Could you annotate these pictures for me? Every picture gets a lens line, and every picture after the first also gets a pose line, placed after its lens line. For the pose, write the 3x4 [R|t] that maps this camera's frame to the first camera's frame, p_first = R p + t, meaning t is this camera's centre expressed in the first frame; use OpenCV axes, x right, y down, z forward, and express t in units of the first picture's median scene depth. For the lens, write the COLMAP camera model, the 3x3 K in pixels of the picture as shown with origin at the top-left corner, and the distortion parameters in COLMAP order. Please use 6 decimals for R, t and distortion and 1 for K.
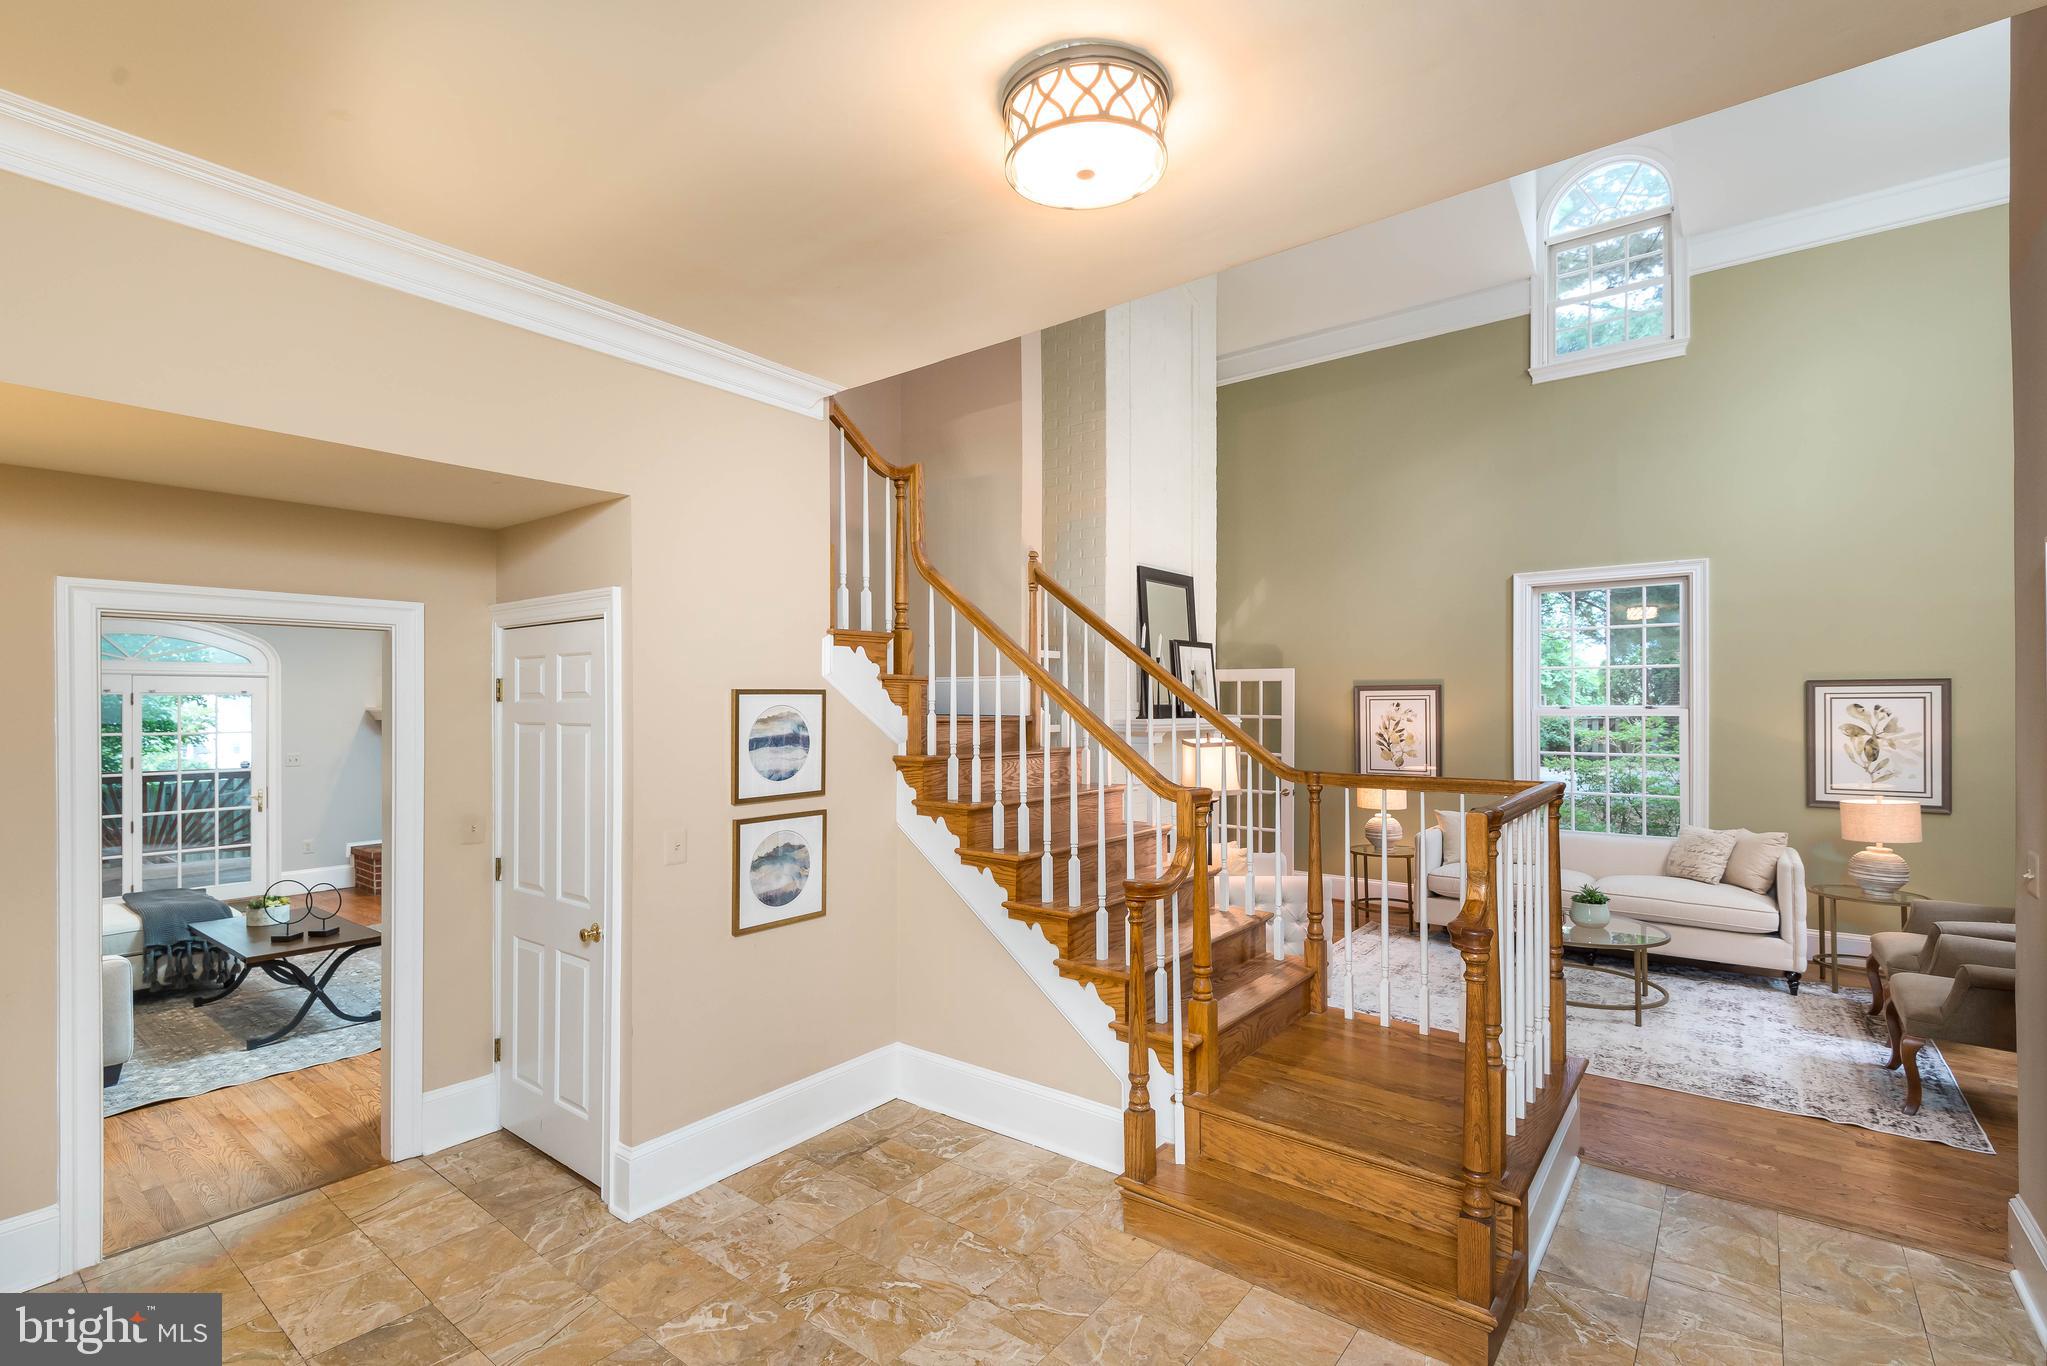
lens RADIAL K [[919.3, 0, 1024.1], [0, 919.3, 699.9], [0, 0, 1]] dist [0.012702, -0.012875]
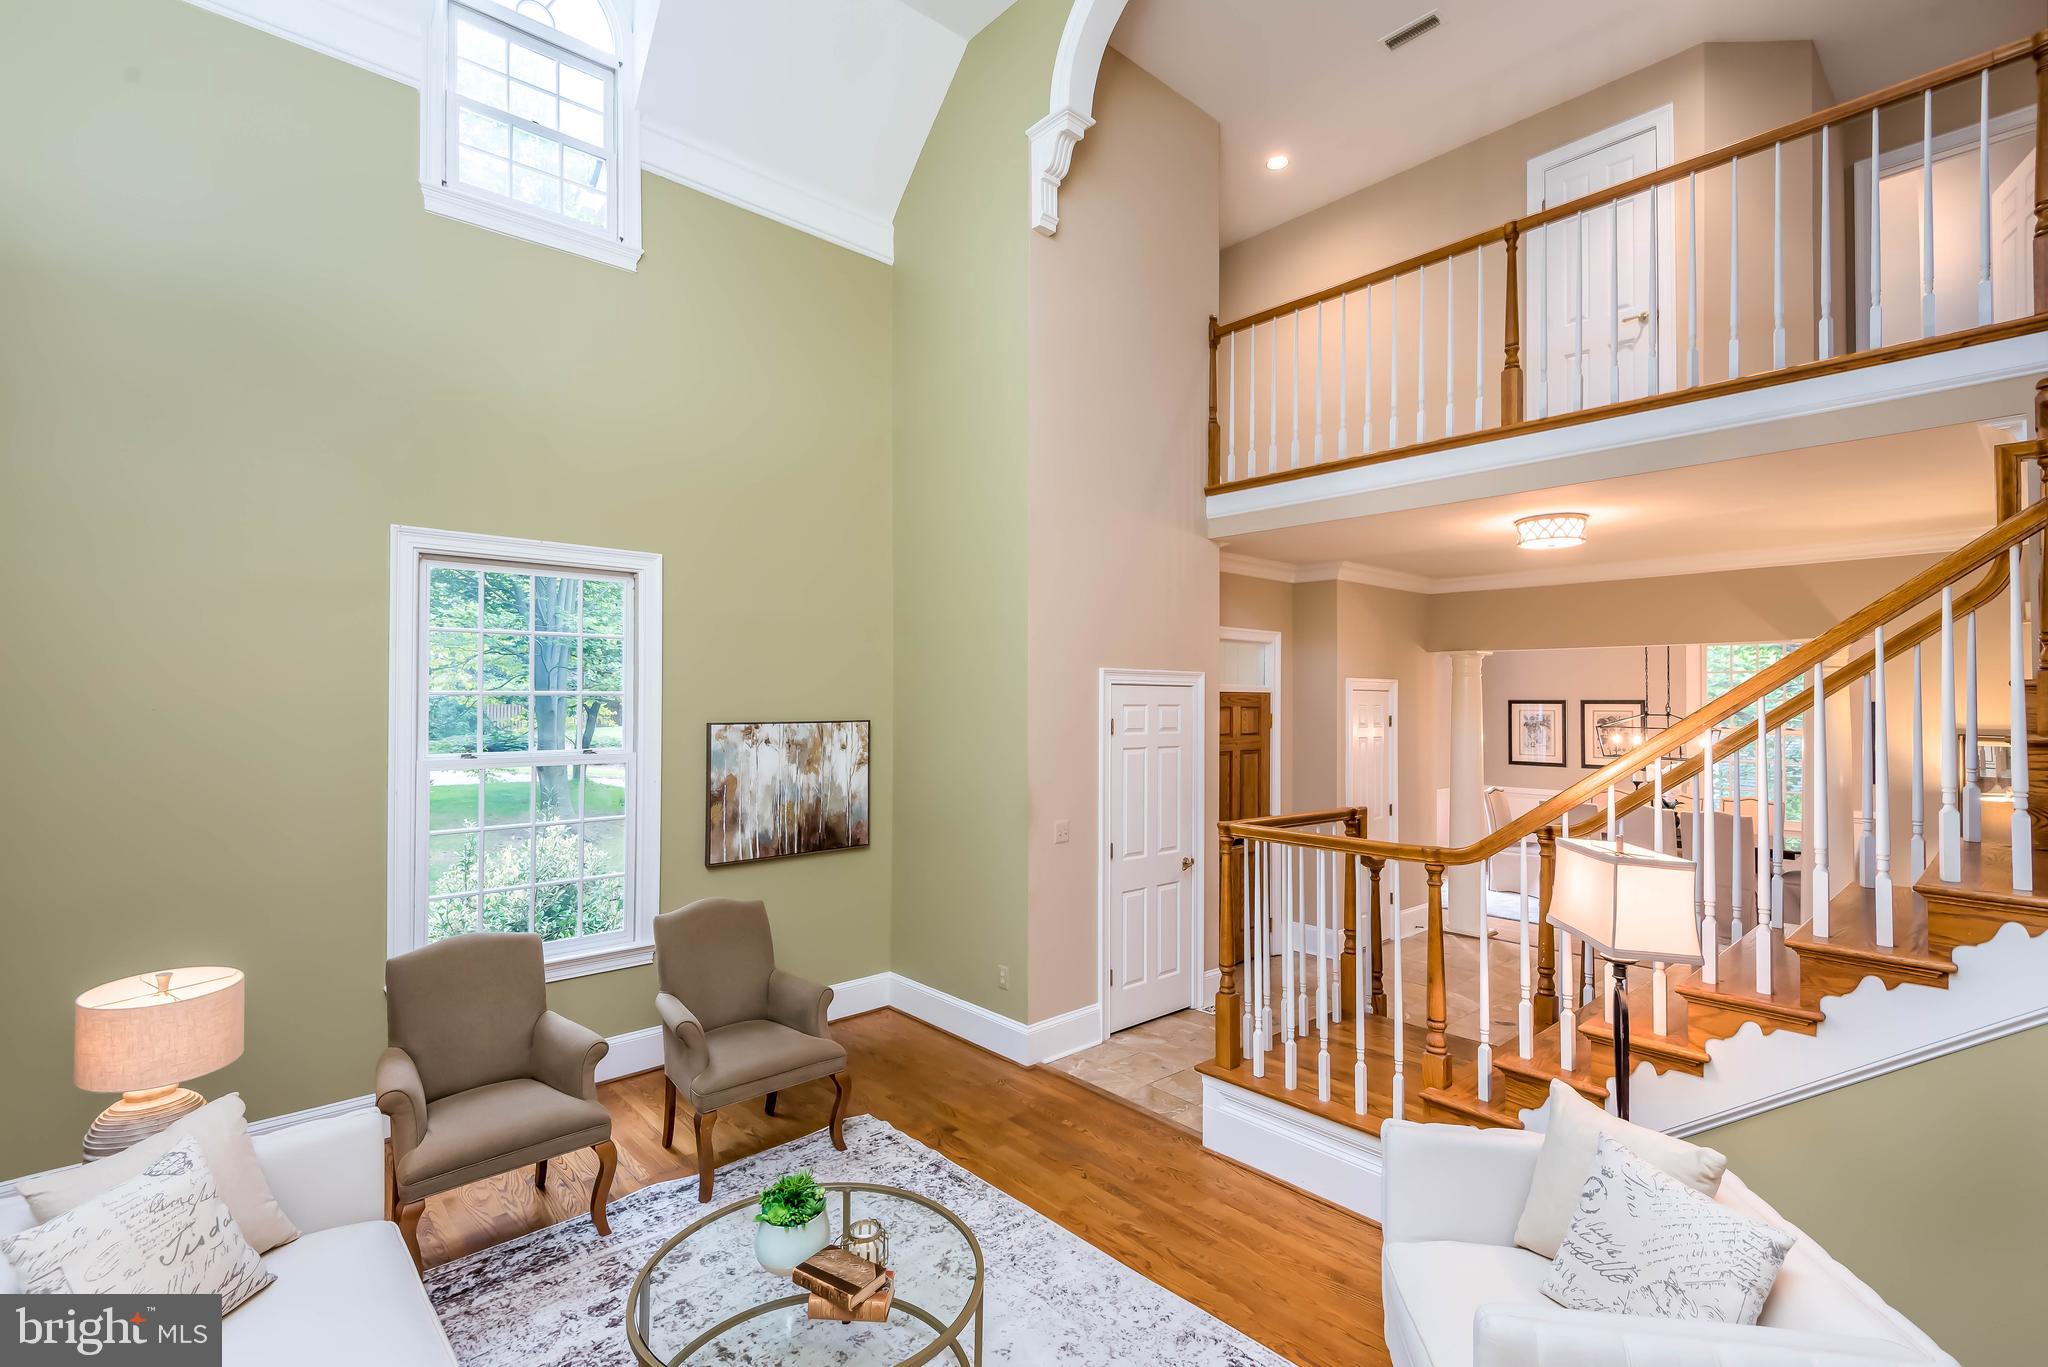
lens RADIAL K [[919.7, 0, 1024.6], [0, 919.7, 700.4], [0, 0, 1]] dist [0.012702, -0.012875]
pose [[-0.985723, 0.004327, 0.168318, 0.373425], [0.002448, 0.999932, -0.011370, -0.027453], [-0.168356, -0.010796, -0.985667, 1.279522]]
